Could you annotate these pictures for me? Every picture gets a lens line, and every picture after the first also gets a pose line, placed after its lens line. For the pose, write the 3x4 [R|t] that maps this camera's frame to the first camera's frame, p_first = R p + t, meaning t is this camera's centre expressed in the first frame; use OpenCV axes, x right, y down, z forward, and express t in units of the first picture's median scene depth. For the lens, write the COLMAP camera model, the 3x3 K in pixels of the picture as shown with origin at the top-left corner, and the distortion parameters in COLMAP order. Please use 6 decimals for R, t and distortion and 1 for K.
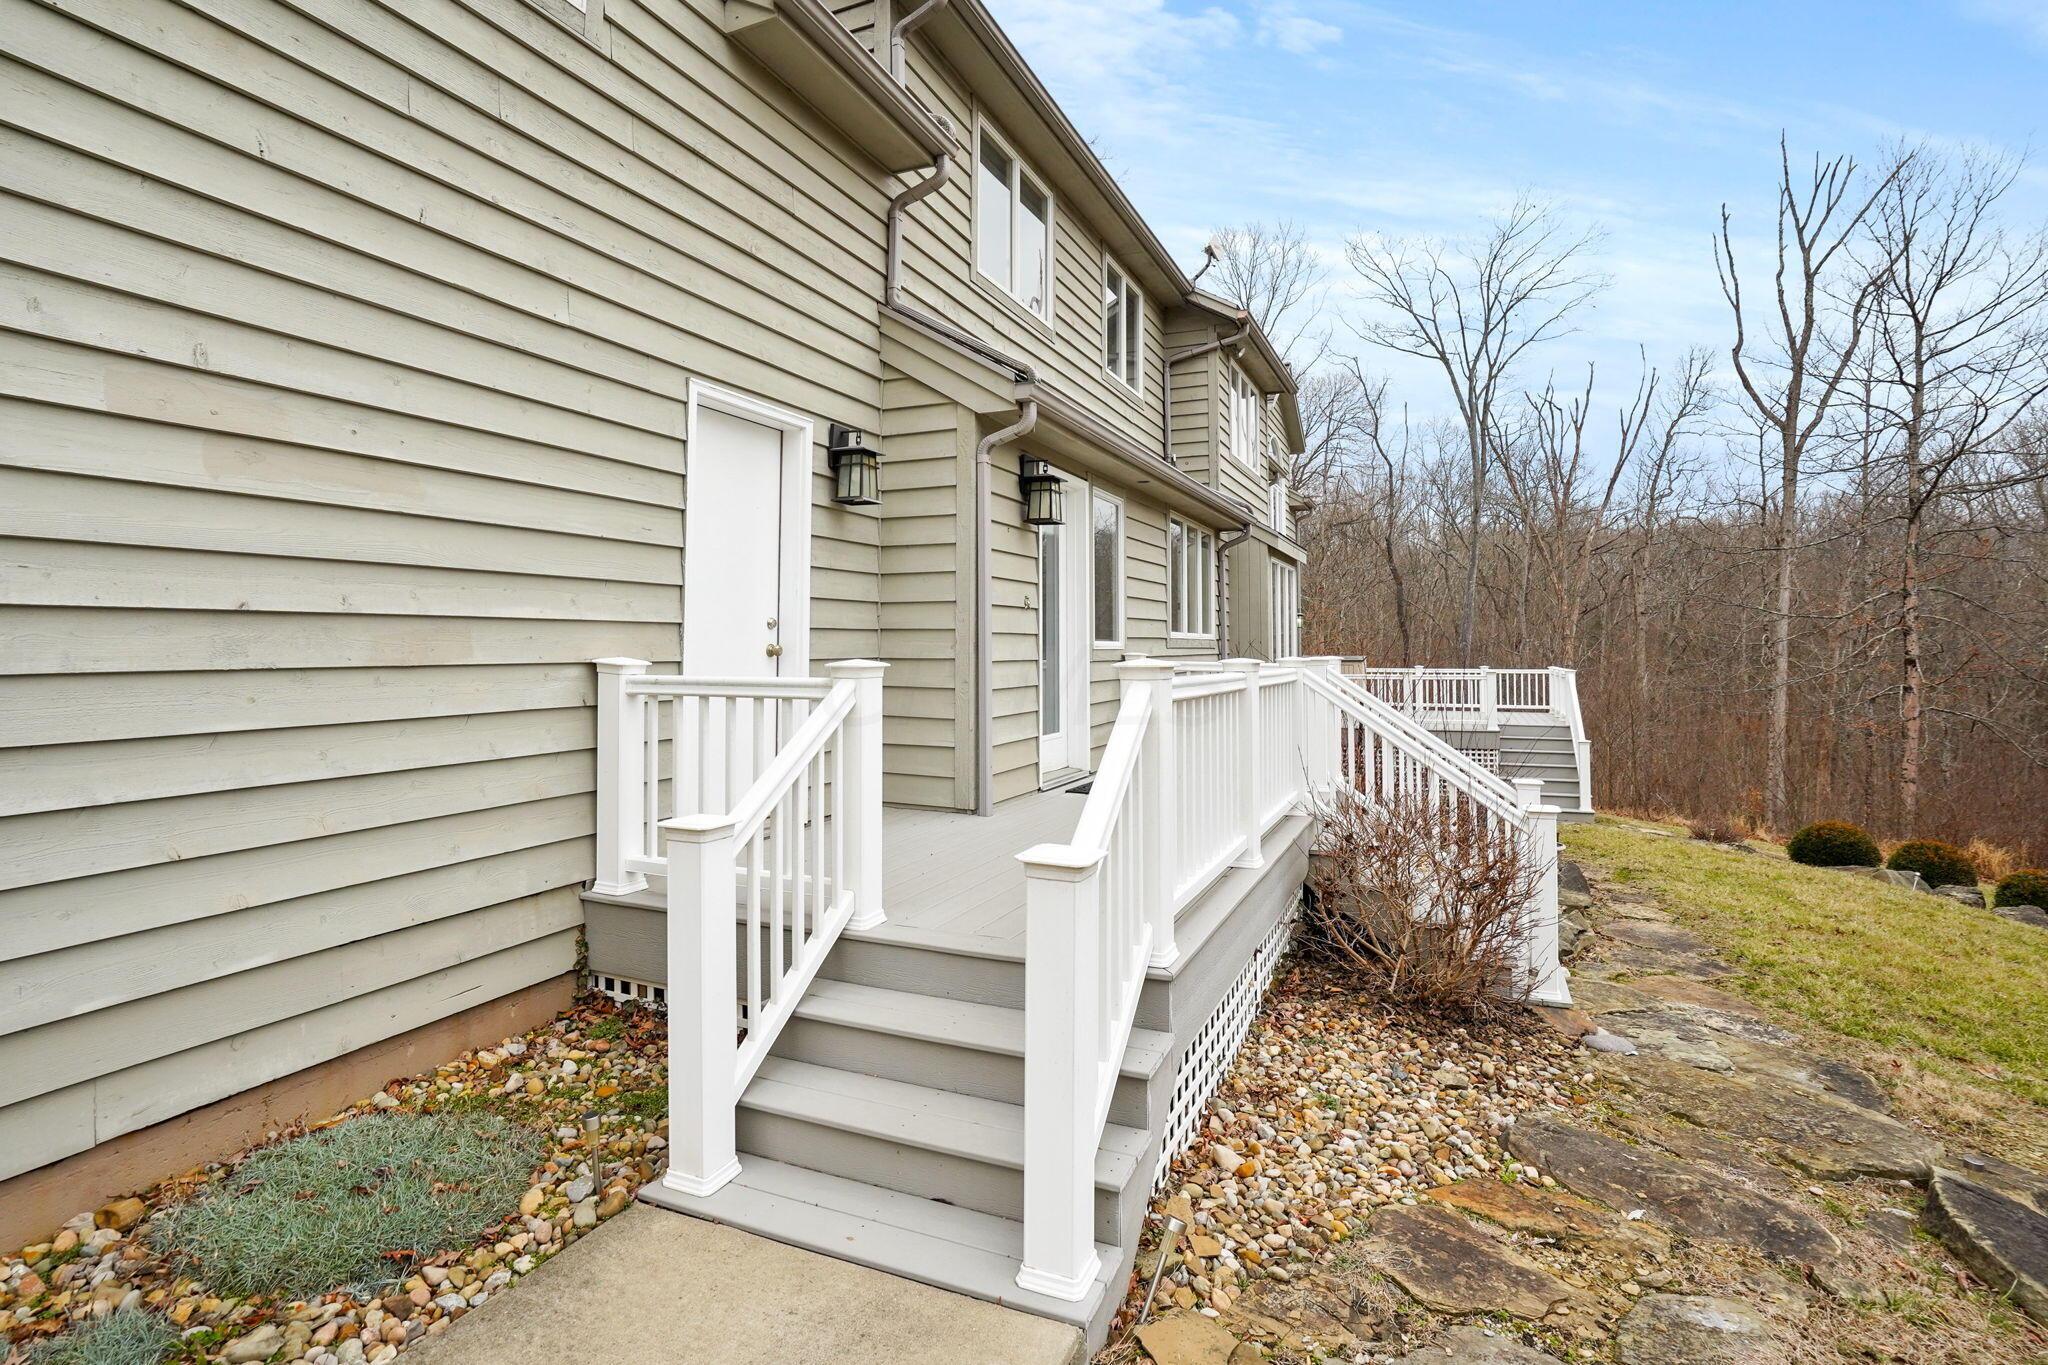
lens RADIAL K [[968.7, 0, 1027.3], [0, 968.7, 599.4], [0, 0, 1]] dist [-0.037690, 0.009929]
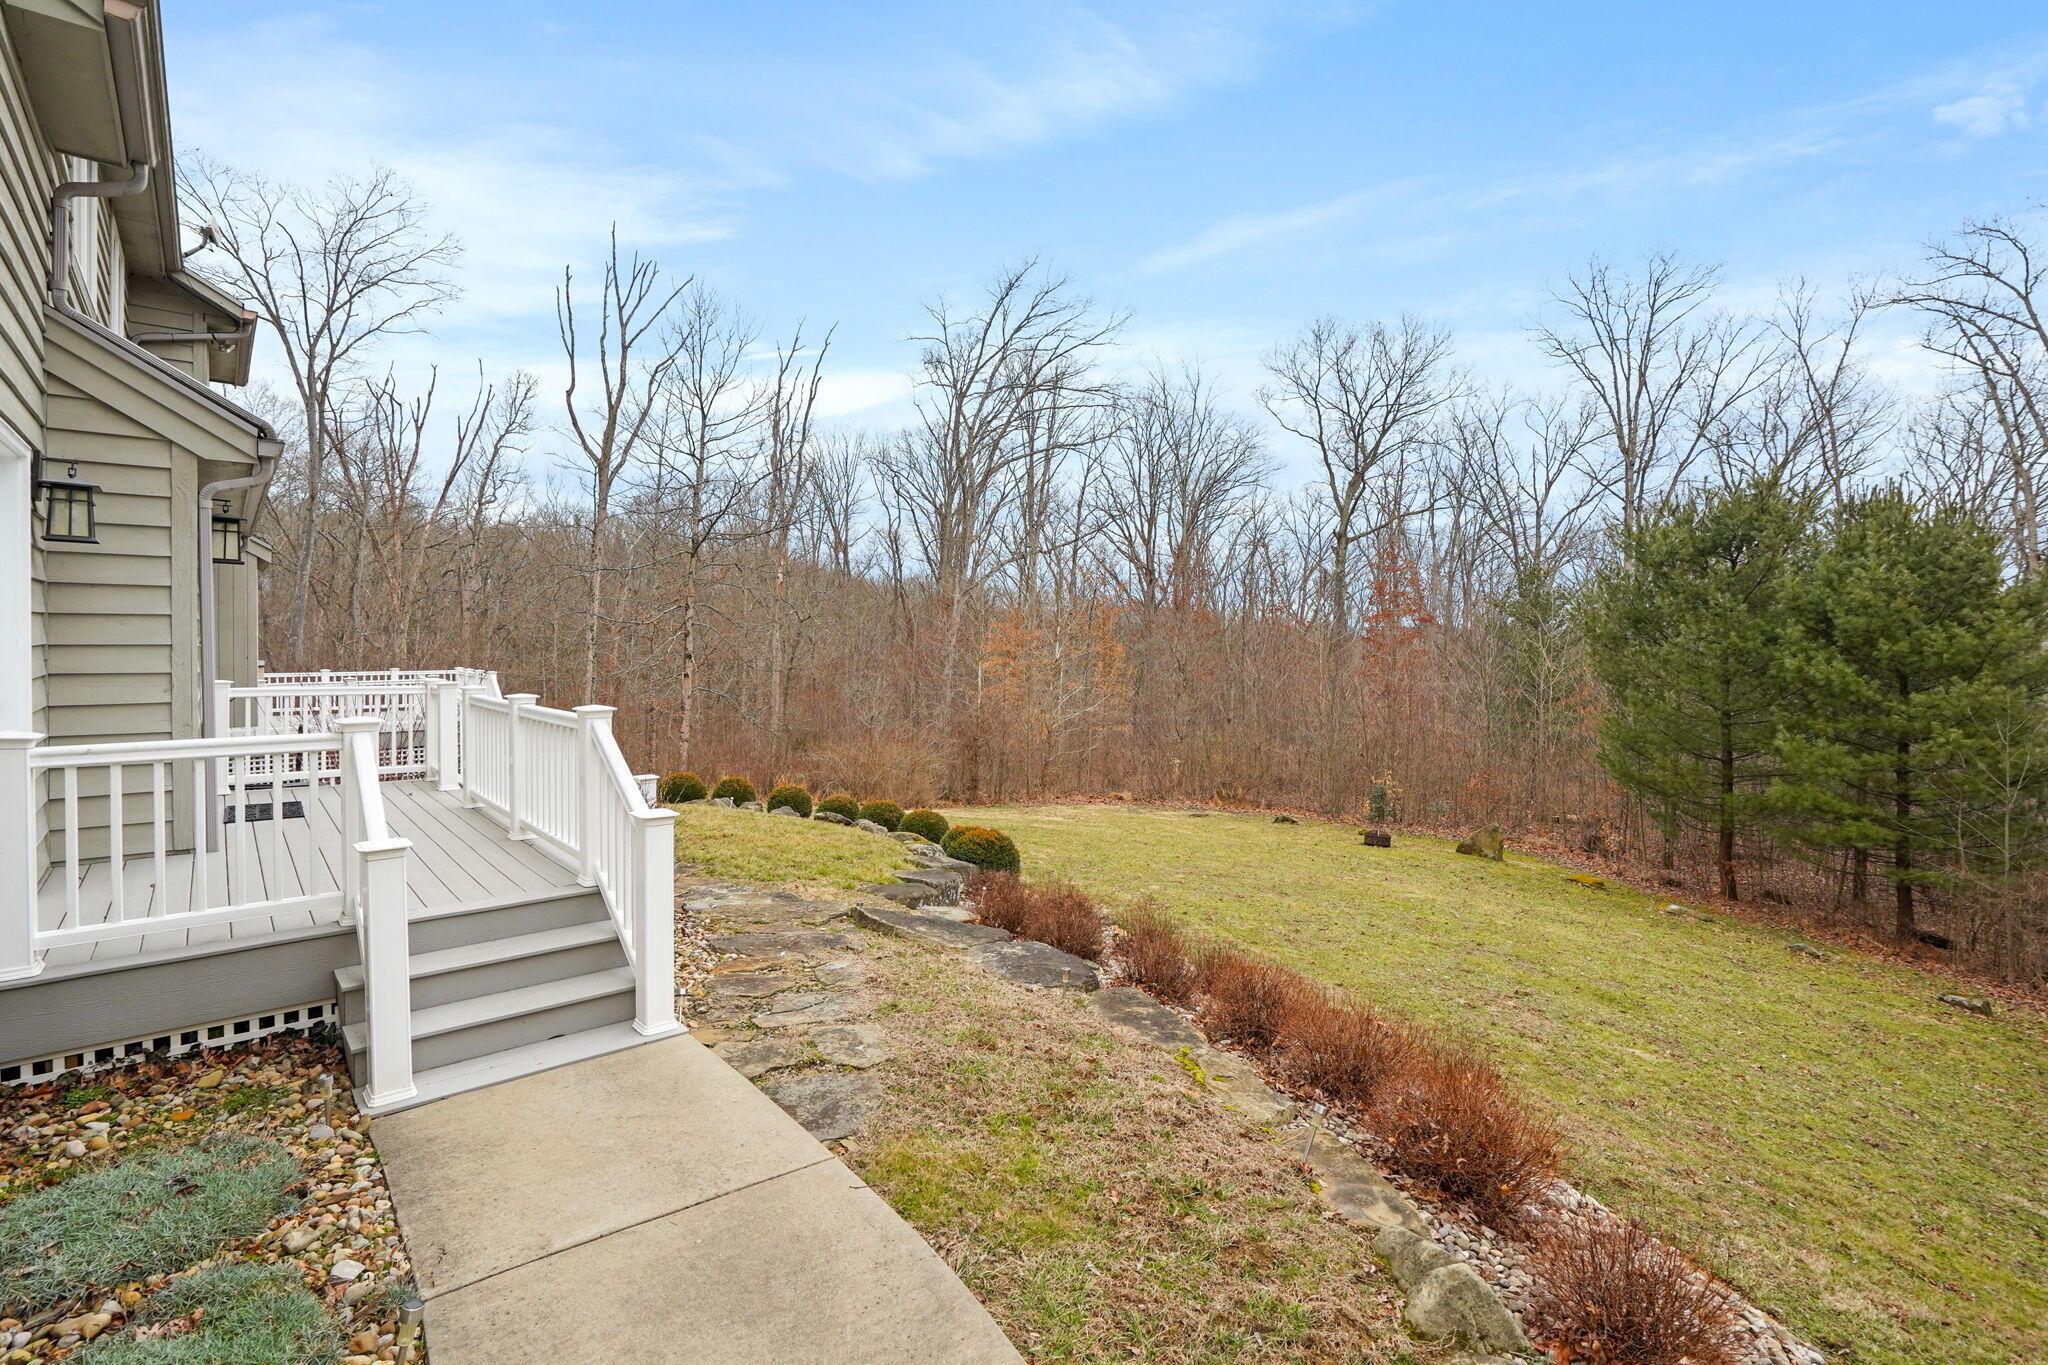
lens RADIAL K [[968.7, 0, 1003.0], [0, 968.7, 651.9], [0, 0, 1]] dist [-0.037690, 0.009929]
pose [[0.442873, -0.015505, 0.896450, -0.127101], [-0.044396, 0.998245, 0.039198, -0.015194], [-0.895485, -0.057159, 0.441407, -0.041942]]
